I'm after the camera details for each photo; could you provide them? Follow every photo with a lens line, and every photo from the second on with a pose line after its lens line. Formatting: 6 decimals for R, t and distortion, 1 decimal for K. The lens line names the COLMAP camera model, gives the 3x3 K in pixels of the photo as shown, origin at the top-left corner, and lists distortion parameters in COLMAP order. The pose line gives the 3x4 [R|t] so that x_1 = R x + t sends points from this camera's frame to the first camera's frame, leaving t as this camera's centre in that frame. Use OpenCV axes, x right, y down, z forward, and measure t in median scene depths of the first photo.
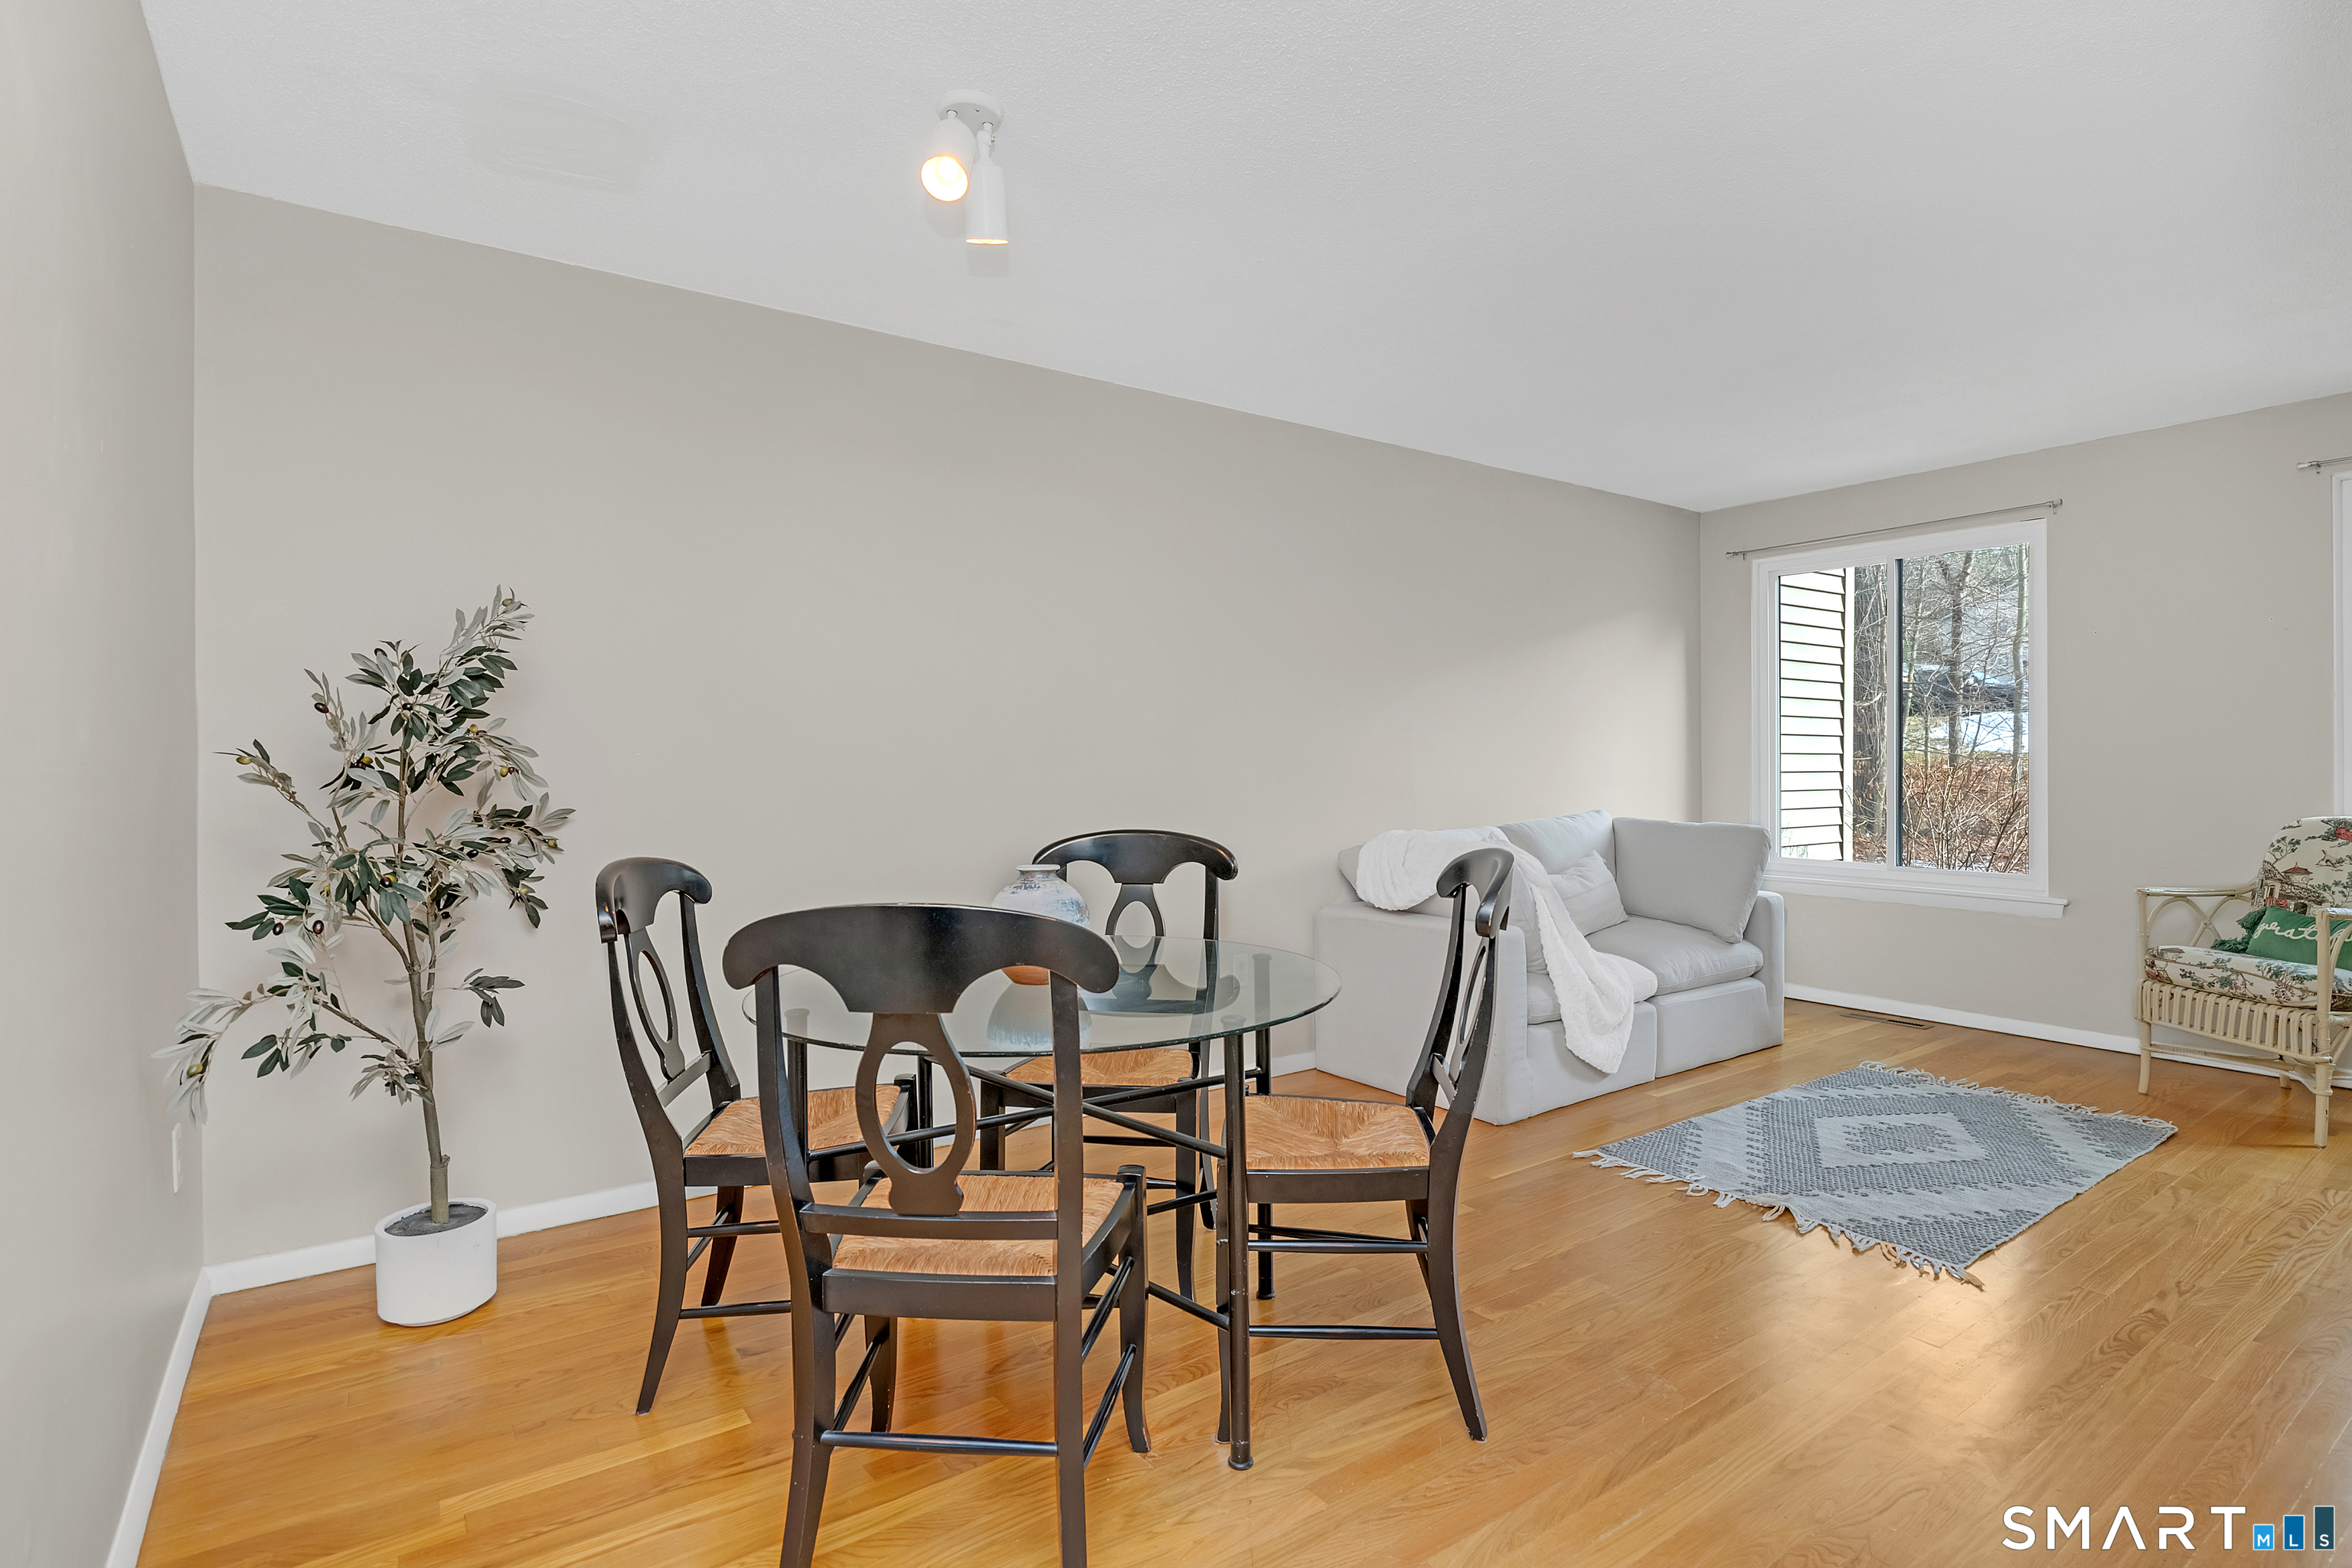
lens RADIAL K [[1159.6, 0, 1185.7], [0, 1159.6, 767.8], [0, 0, 1]] dist [-0.015384, -0.000234]
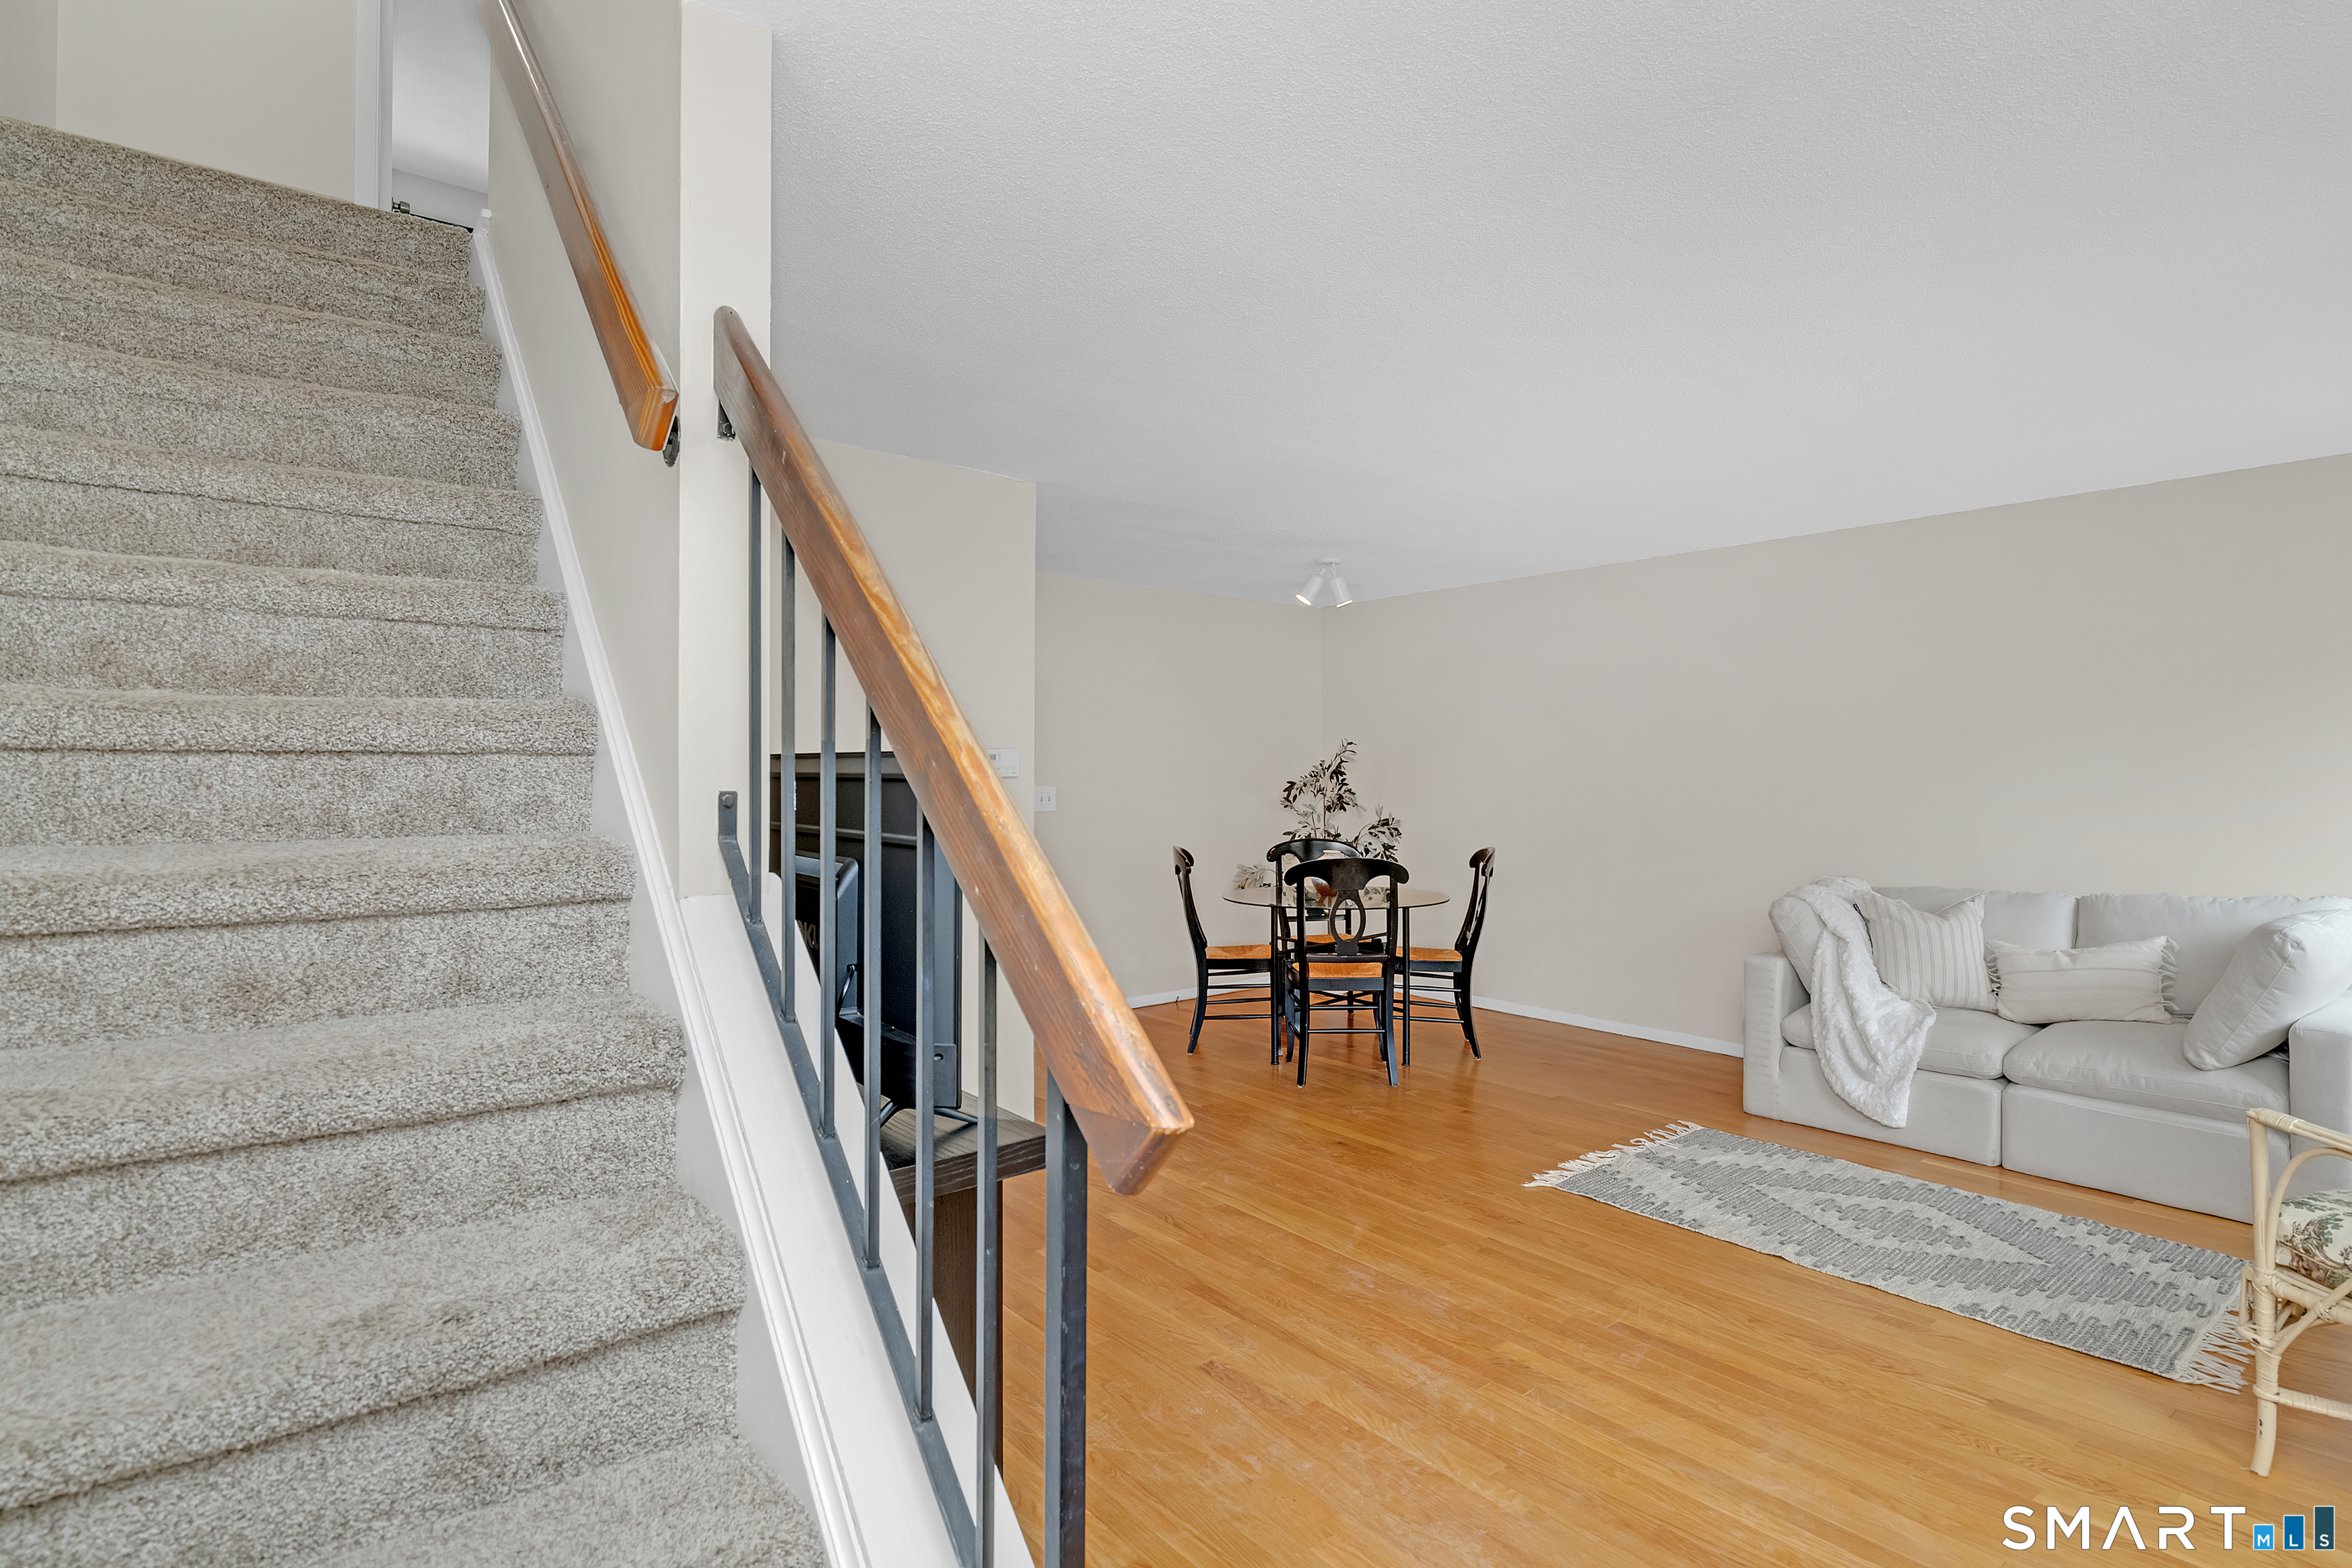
lens RADIAL K [[1159.6, 0, 1185.7], [0, 1159.6, 767.8], [0, 0, 1]] dist [-0.015384, -0.000234]
pose [[0.053023, -0.002480, -0.998590, 1.668771], [-0.003034, 0.999992, -0.002645, -0.067613], [0.998589, 0.003170, 0.053015, 0.364754]]
